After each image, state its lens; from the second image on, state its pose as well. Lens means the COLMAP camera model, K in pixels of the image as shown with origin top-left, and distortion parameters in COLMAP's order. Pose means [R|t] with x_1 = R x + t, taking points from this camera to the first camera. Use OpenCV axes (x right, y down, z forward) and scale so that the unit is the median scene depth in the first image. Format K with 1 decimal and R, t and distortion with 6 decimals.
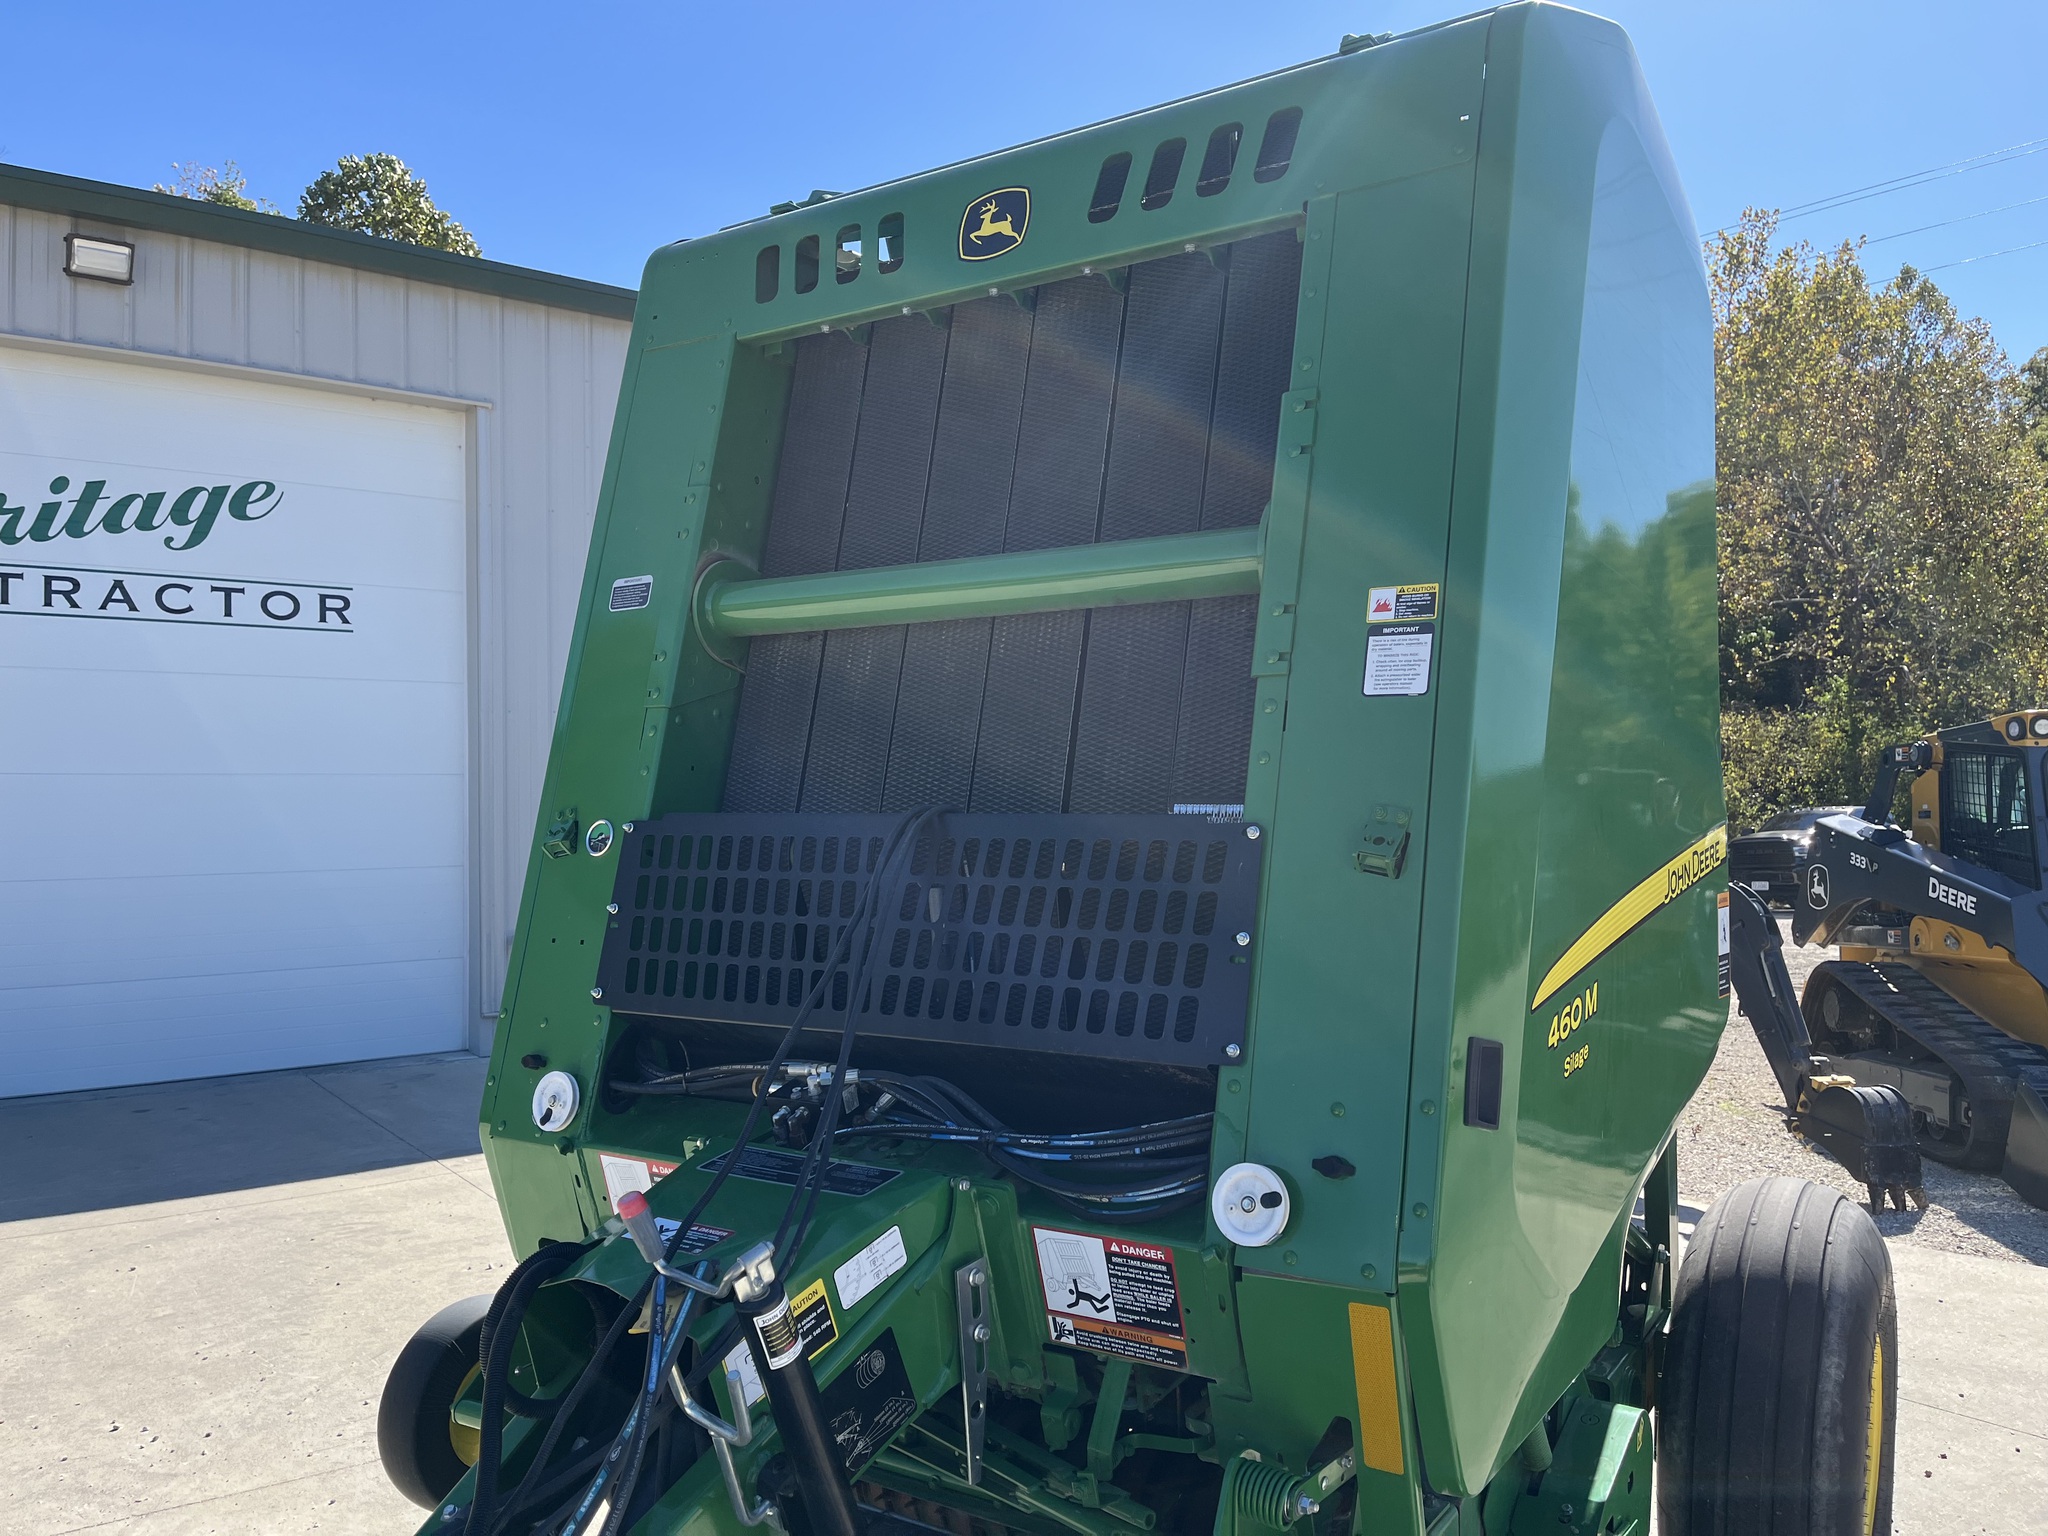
lens RADIAL K [[1560.1, 0, 1041.8], [0, 1560.1, 779.9], [0, 0, 1]] dist [0.057936, -0.085174]
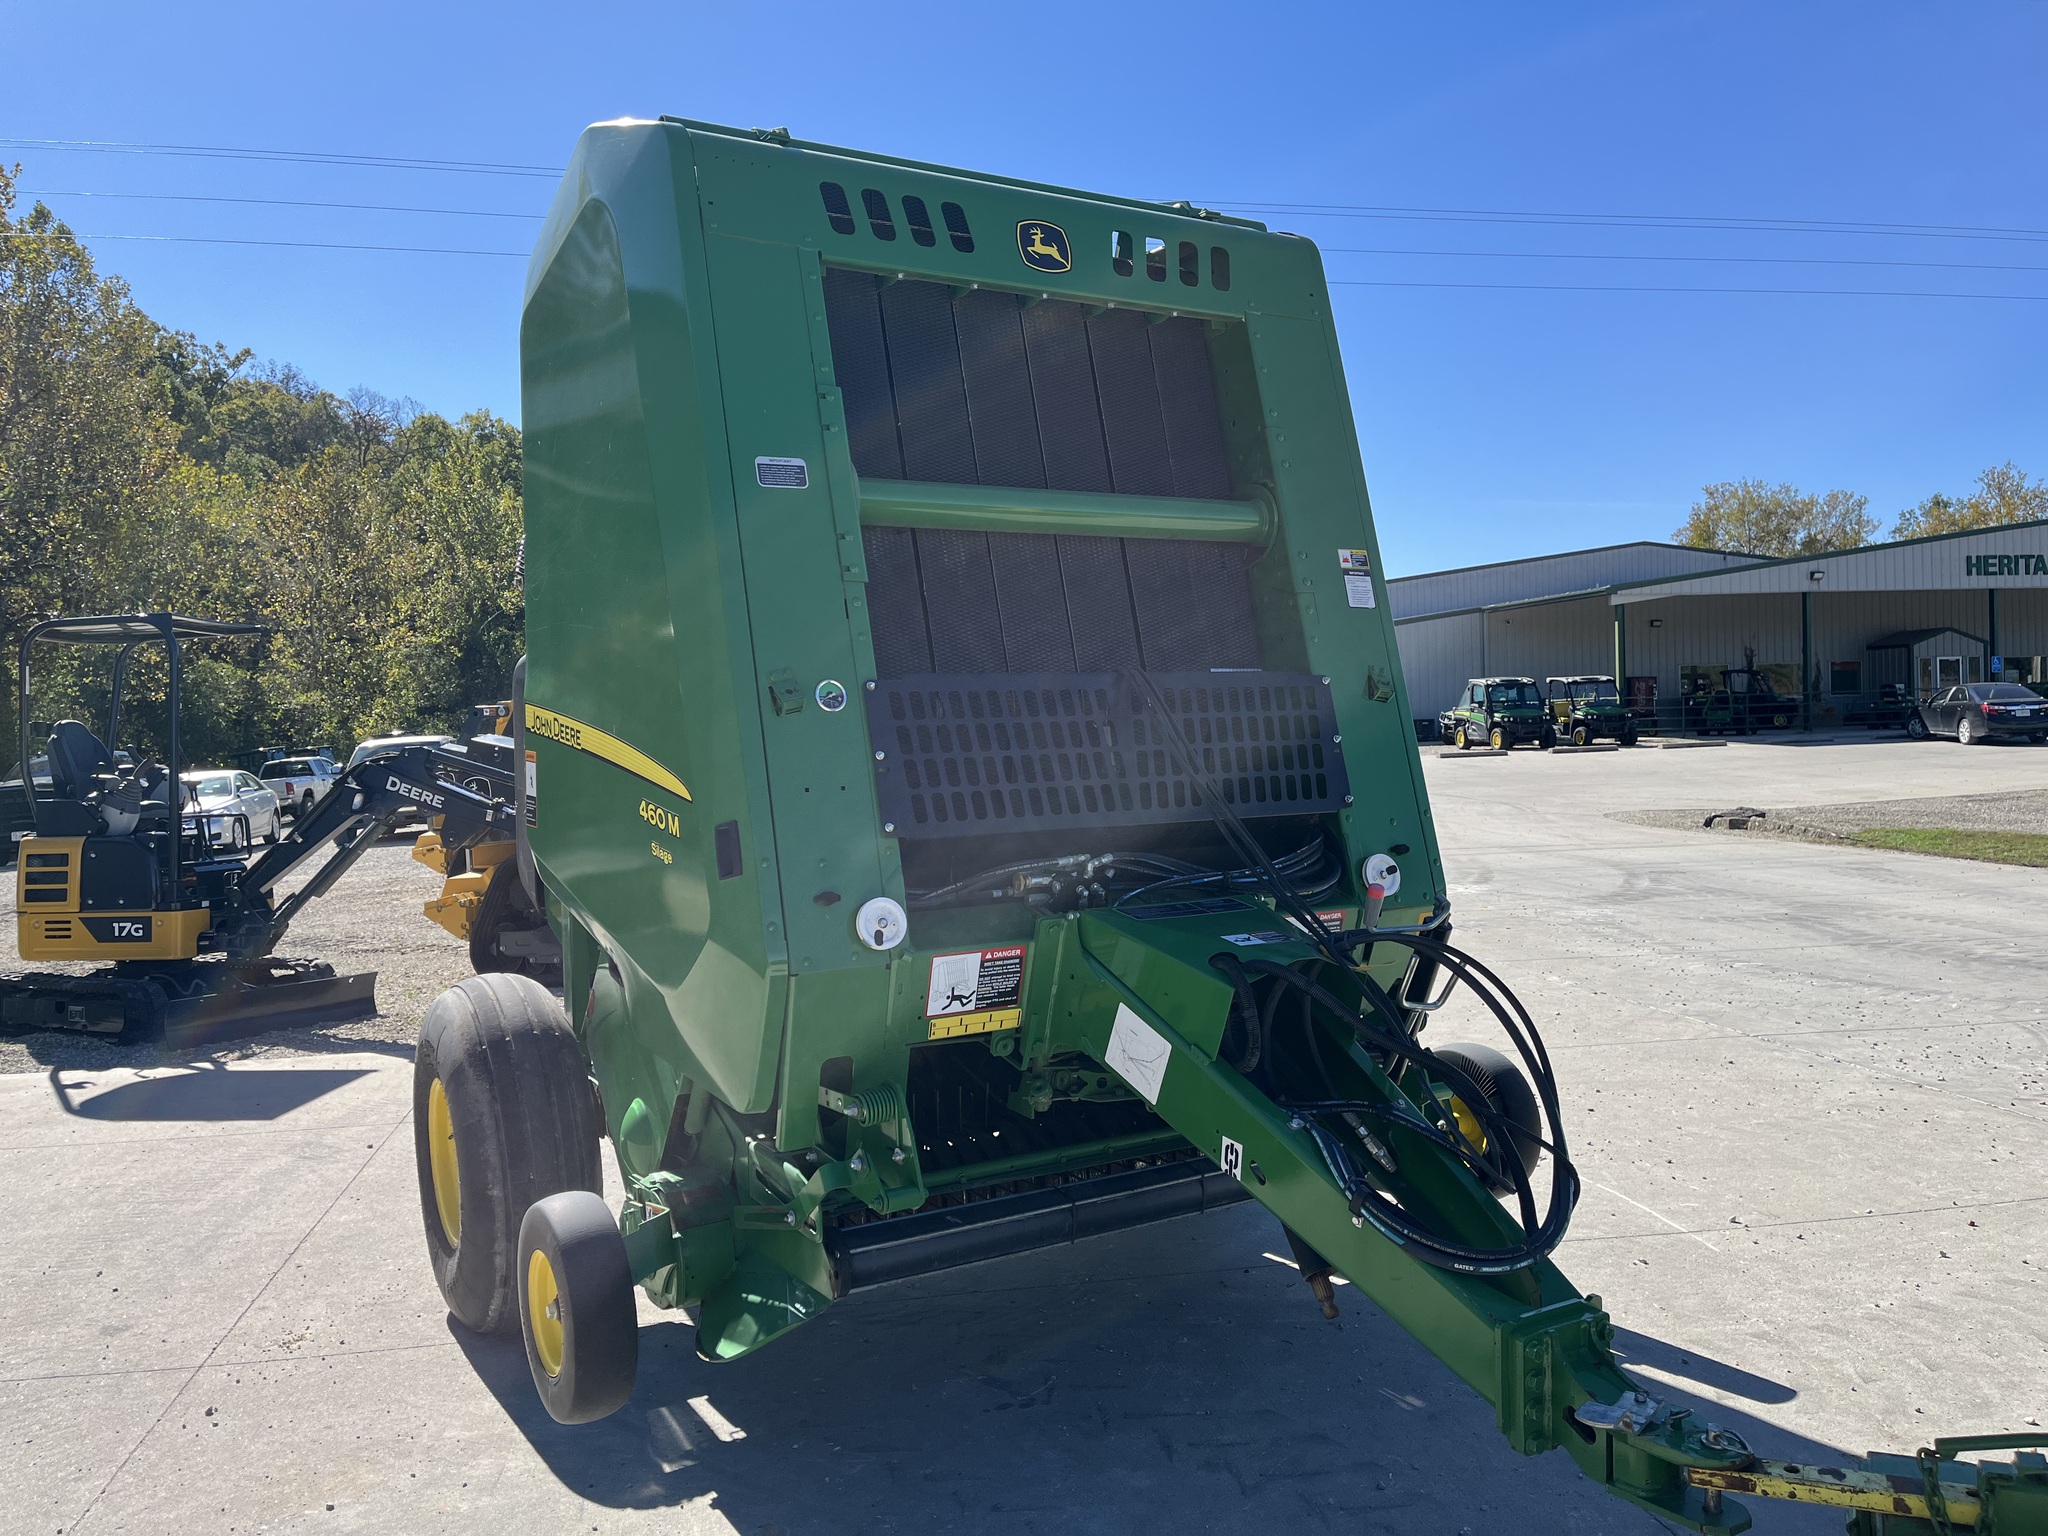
lens RADIAL K [[1559.7, 0, 1024.4], [0, 1559.7, 756.2], [0, 0, 1]] dist [0.059963, -0.075505]
pose [[0.447572, -0.024854, 0.893902, -1.184850], [0.011402, 0.999691, 0.022086, 0.056056], [-0.894175, 0.000307, 0.447717, 0.374900]]
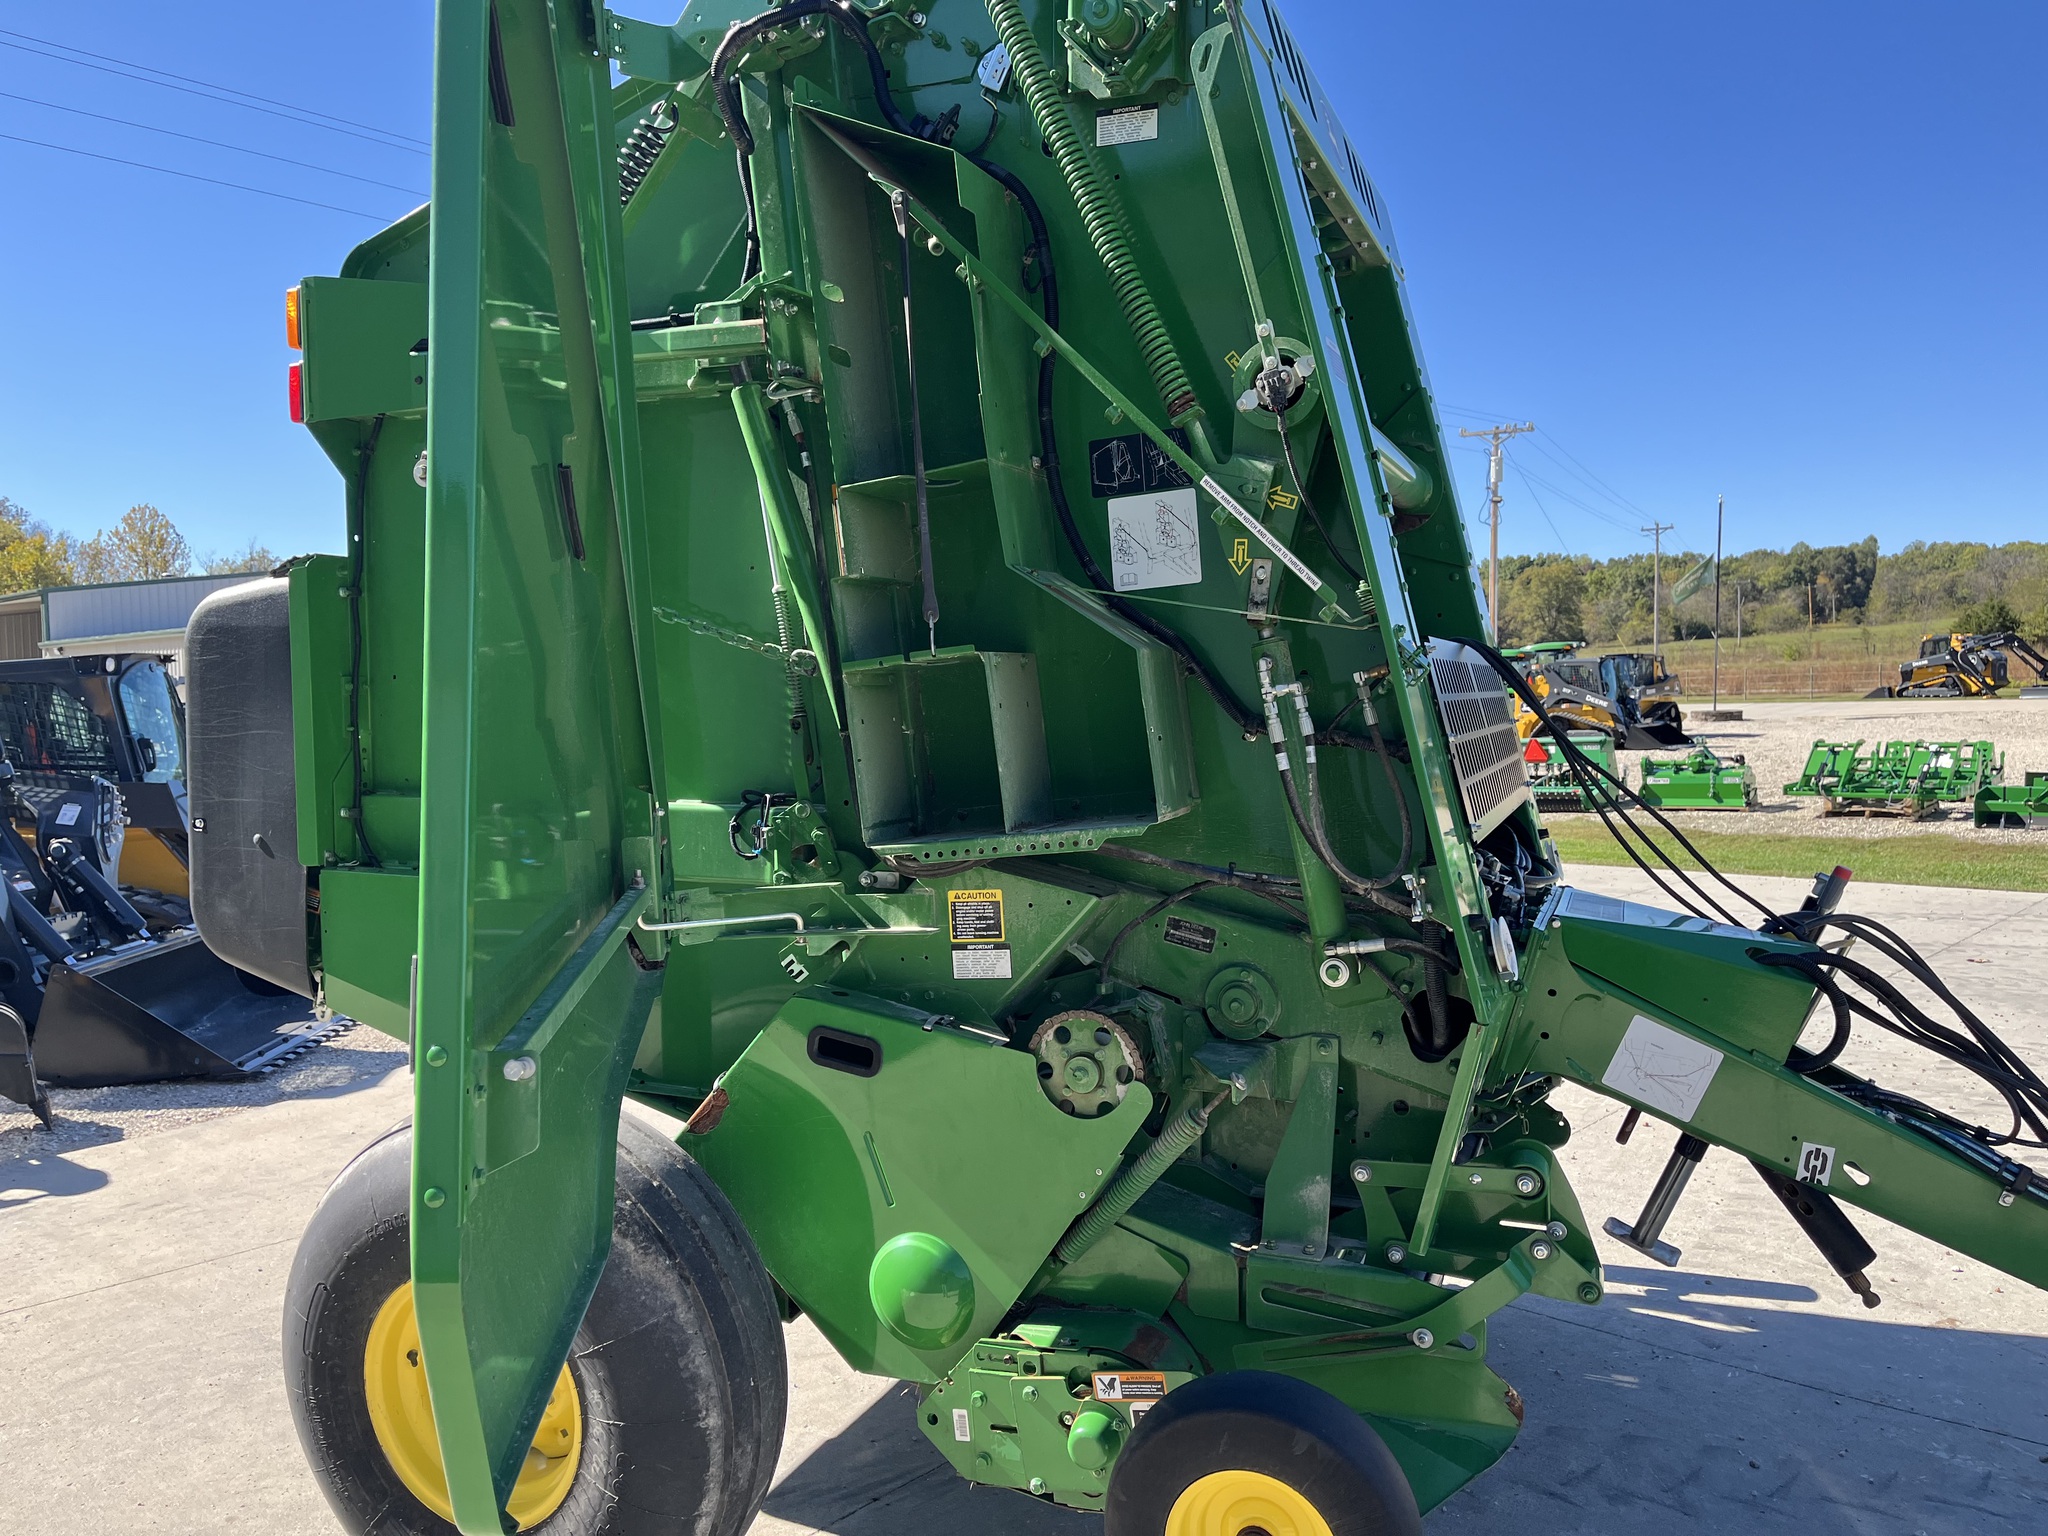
lens RADIAL K [[1540.5, 0, 1022.8], [0, 1540.5, 793.3], [0, 0, 1]] dist [0.097054, -0.128369]
pose [[-0.193022, -0.052708, 0.979778, -1.057335], [0.003593, 0.998511, 0.054423, 0.060887], [-0.981188, 0.014025, -0.192545, 1.350014]]
